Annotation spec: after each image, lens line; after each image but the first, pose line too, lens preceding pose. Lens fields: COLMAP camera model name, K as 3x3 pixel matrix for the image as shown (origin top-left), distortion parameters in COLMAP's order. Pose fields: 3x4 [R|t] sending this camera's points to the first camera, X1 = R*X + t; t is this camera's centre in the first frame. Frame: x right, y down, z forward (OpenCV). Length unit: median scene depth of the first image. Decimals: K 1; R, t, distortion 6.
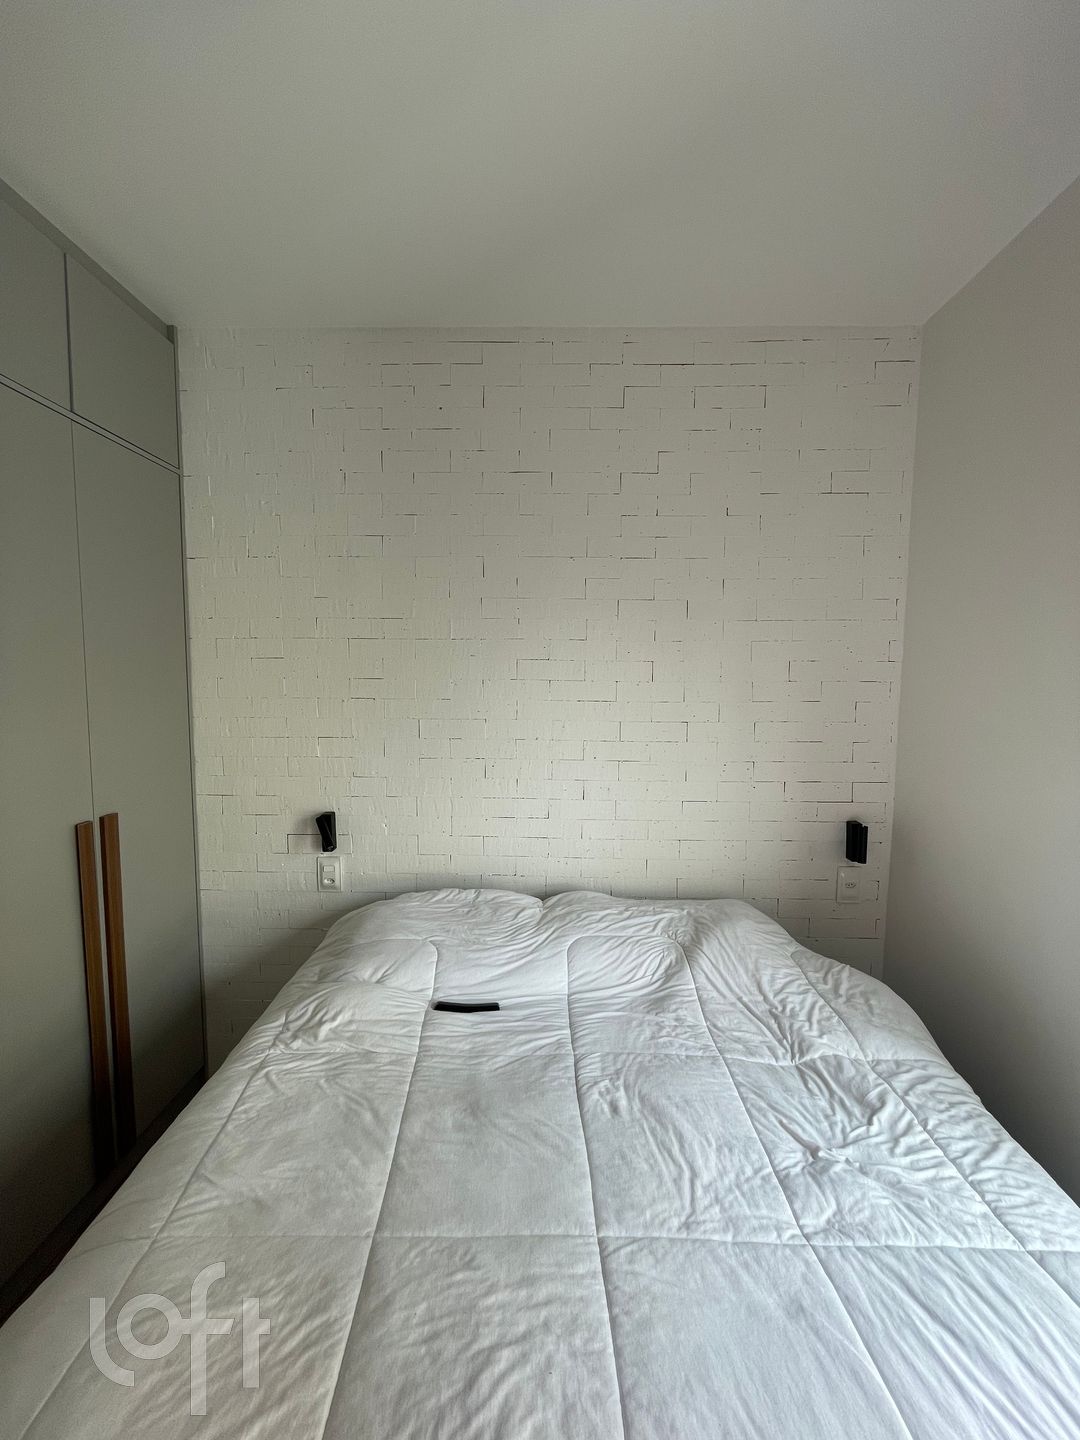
lens RADIAL K [[585.6, 0, 543.3], [0, 585.6, 721.6], [0, 0, 1]] dist [-0.000490, -0.000478]
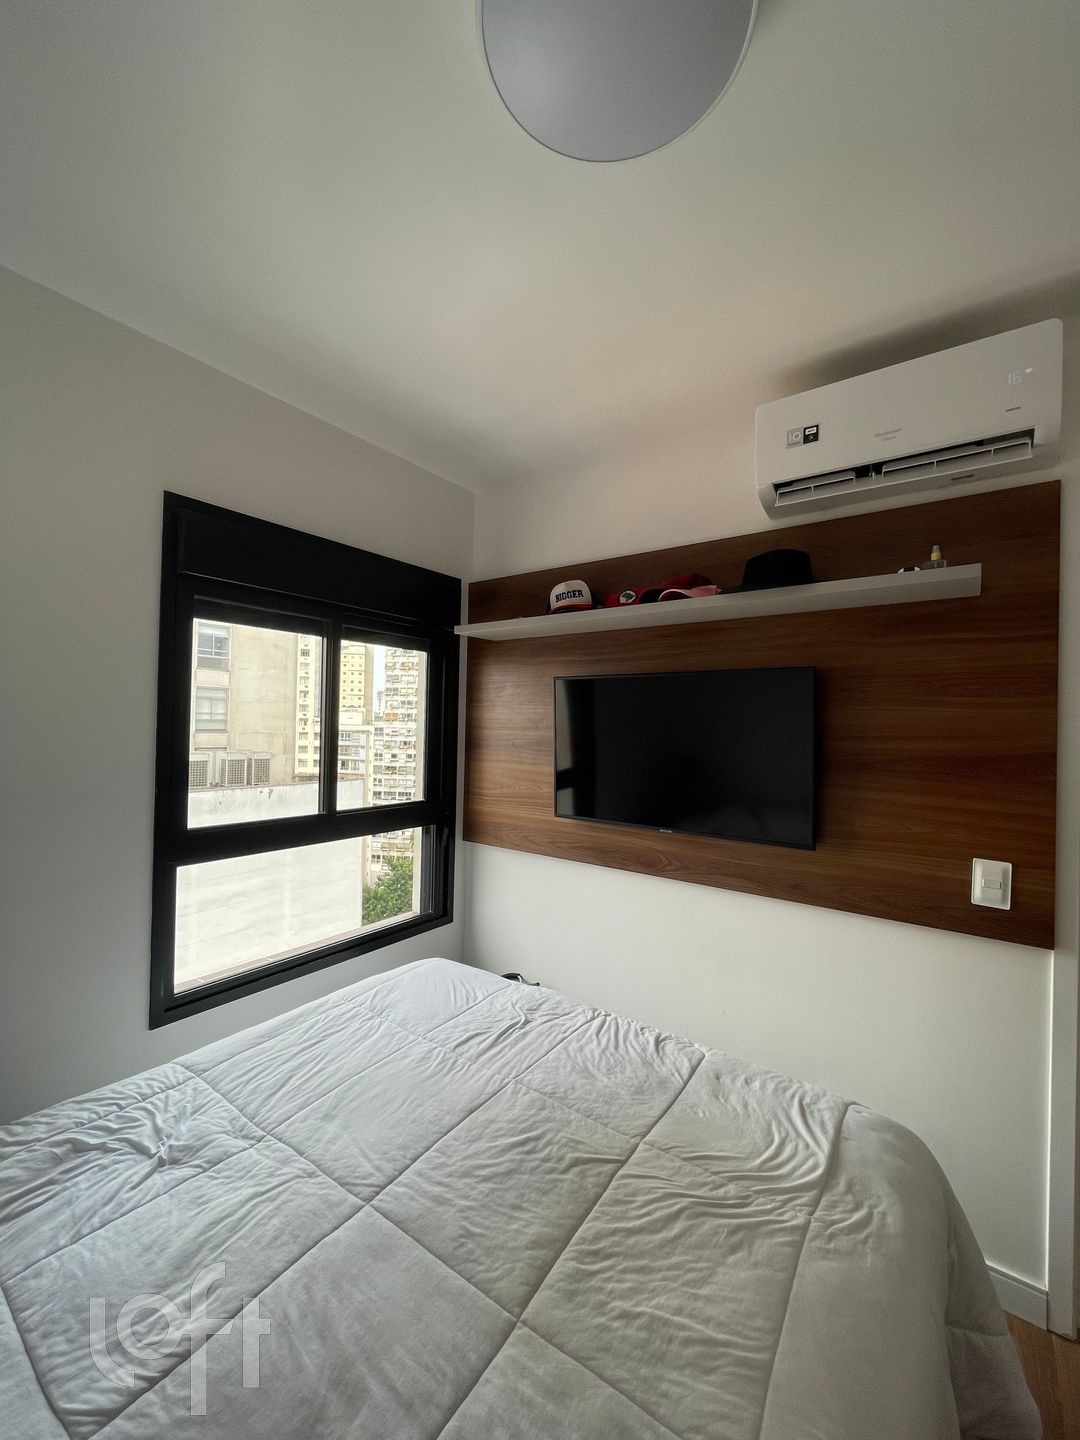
lens RADIAL K [[585.6, 0, 543.3], [0, 585.6, 721.6], [0, 0, 1]] dist [-0.000490, -0.000478]
pose [[-0.813596, -0.026564, 0.580824, -0.932230], [0.022192, 0.996809, 0.076674, -0.184423], [-0.581007, 0.075272, -0.810410, 1.832875]]
